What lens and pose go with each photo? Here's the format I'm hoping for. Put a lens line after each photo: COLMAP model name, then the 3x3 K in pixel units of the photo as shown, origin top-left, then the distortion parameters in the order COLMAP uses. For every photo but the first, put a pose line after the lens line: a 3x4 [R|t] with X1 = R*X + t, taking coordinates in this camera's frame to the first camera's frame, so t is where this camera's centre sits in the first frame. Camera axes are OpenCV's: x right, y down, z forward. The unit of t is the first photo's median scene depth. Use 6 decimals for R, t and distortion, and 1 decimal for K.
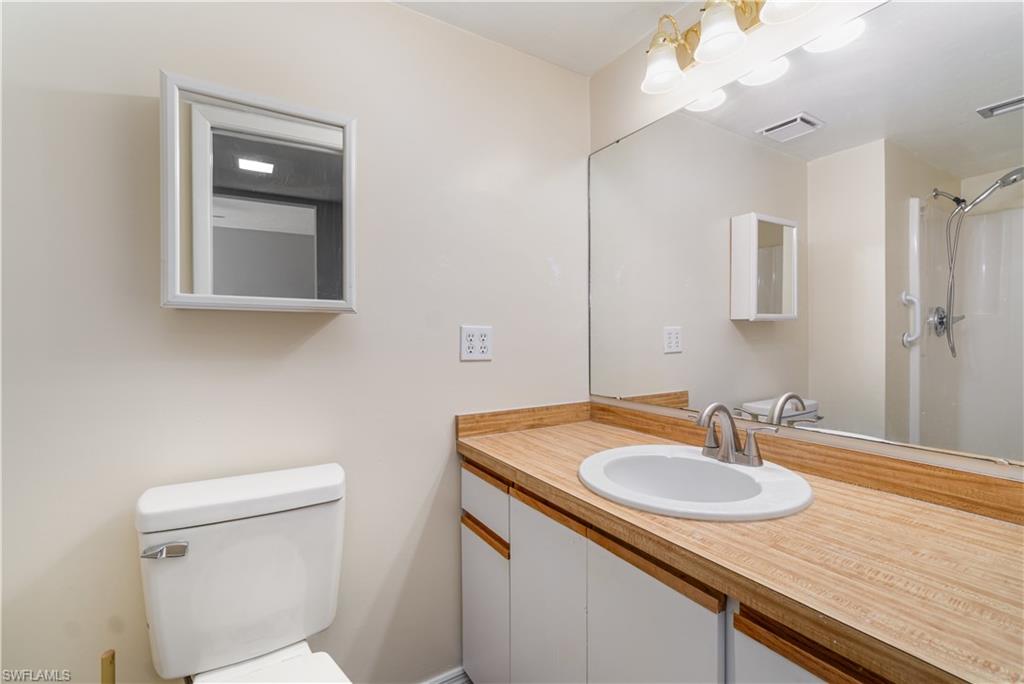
lens RADIAL K [[446.4, 0, 509.8], [0, 446.4, 339.0], [0, 0, 1]] dist [-0.004821, 0.000496]
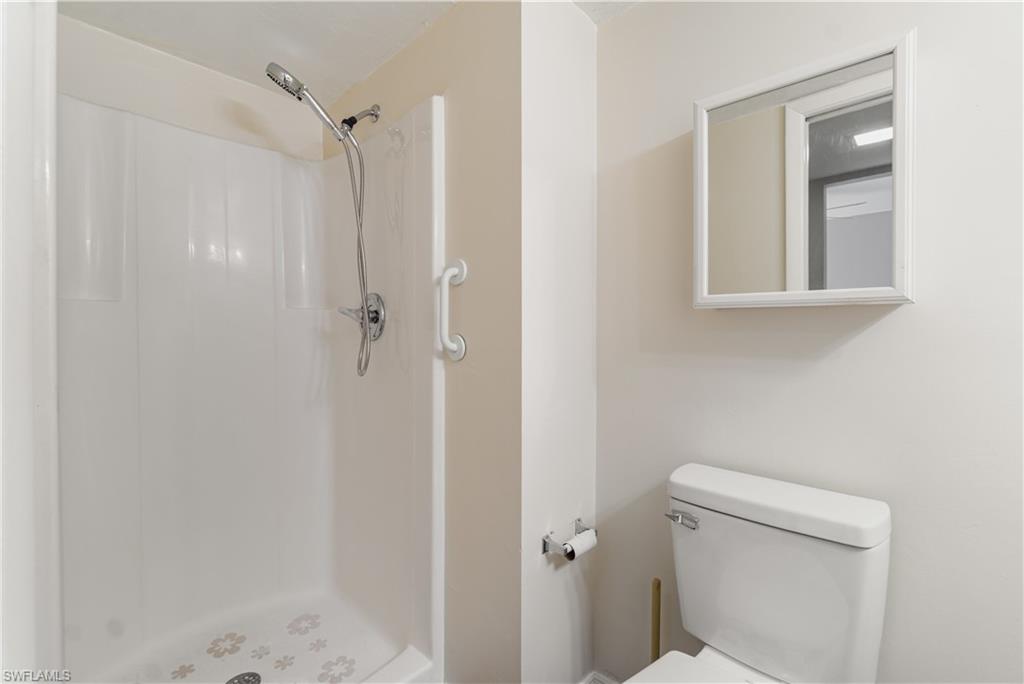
lens RADIAL K [[446.4, 0, 511.9], [0, 446.4, 336.3], [0, 0, 1]] dist [-0.004821, 0.000496]
pose [[0.269355, 0.015448, -0.962917, 0.203011], [-0.009419, 0.999866, 0.013406, -0.010658], [0.962995, 0.005459, 0.269465, 0.232853]]
